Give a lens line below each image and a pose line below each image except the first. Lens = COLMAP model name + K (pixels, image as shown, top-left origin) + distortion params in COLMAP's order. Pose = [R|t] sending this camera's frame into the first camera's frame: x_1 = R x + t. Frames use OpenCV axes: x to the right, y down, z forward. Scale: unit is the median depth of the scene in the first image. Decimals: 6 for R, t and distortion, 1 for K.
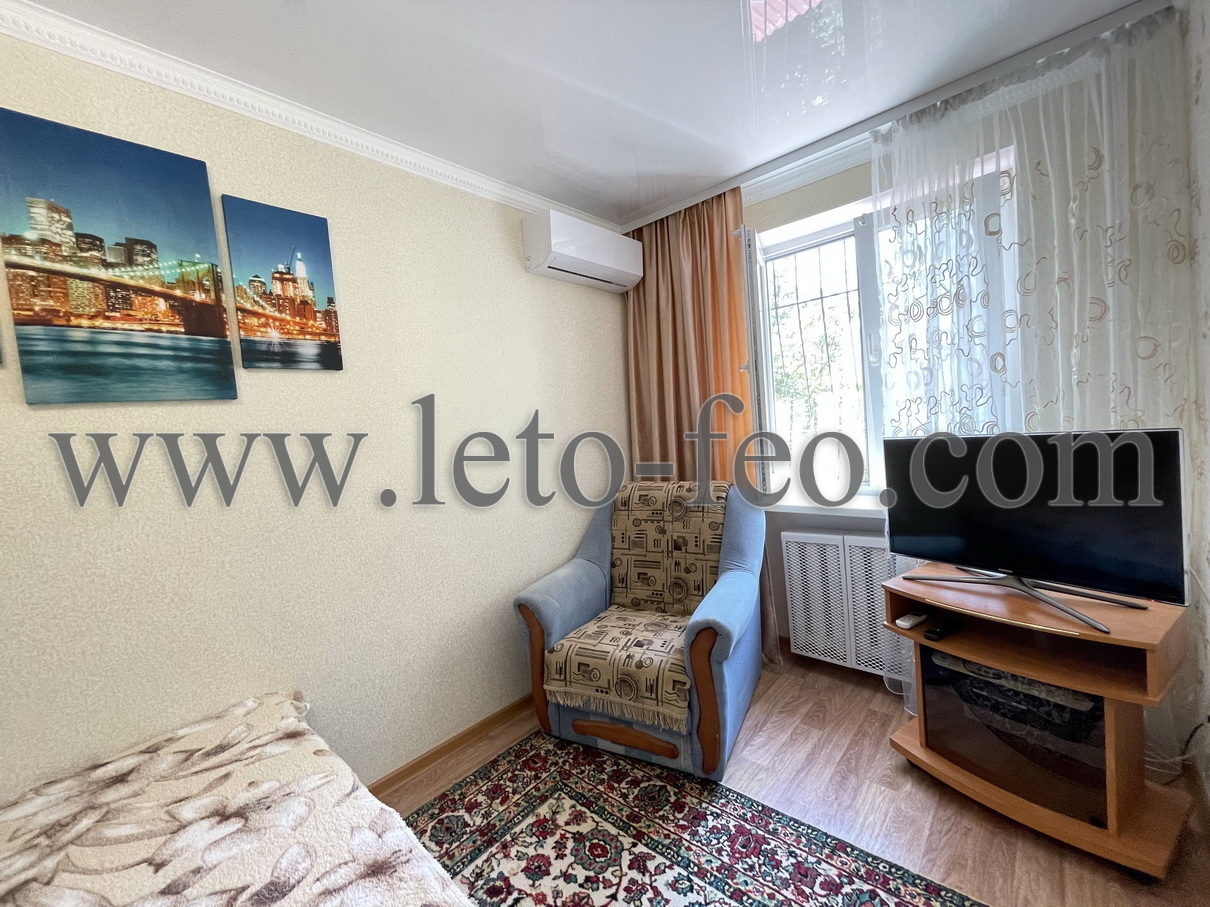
lens RADIAL K [[488.0, 0, 604.4], [0, 488.0, 451.2], [0, 0, 1]] dist [-0.000496, 0.001523]
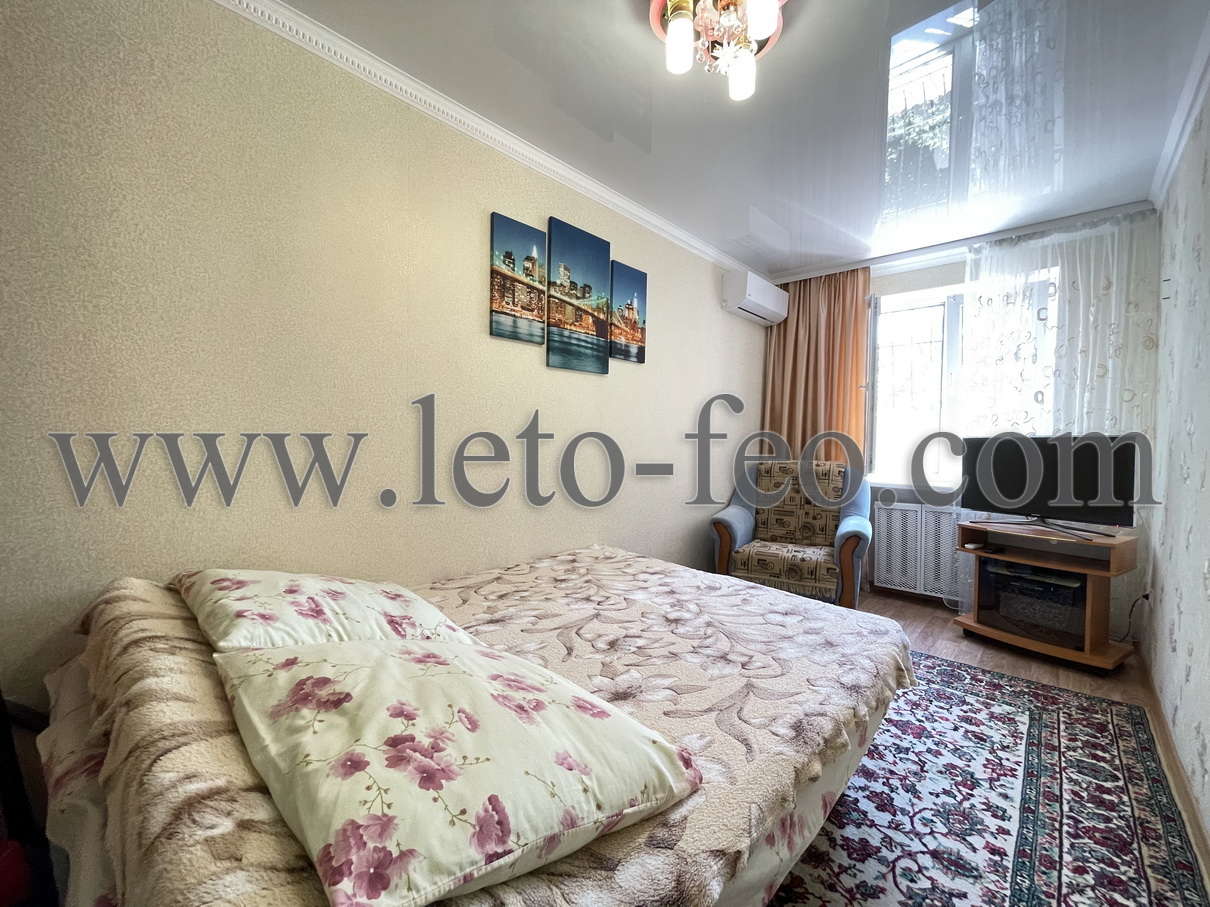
lens RADIAL K [[488.0, 0, 605.3], [0, 488.0, 453.3], [0, 0, 1]] dist [-0.000496, 0.001523]
pose [[0.994994, 0.098987, -0.013743, -0.650274], [-0.099268, 0.994826, -0.021606, 0.200443], [0.011533, 0.022862, 0.999672, -0.703548]]
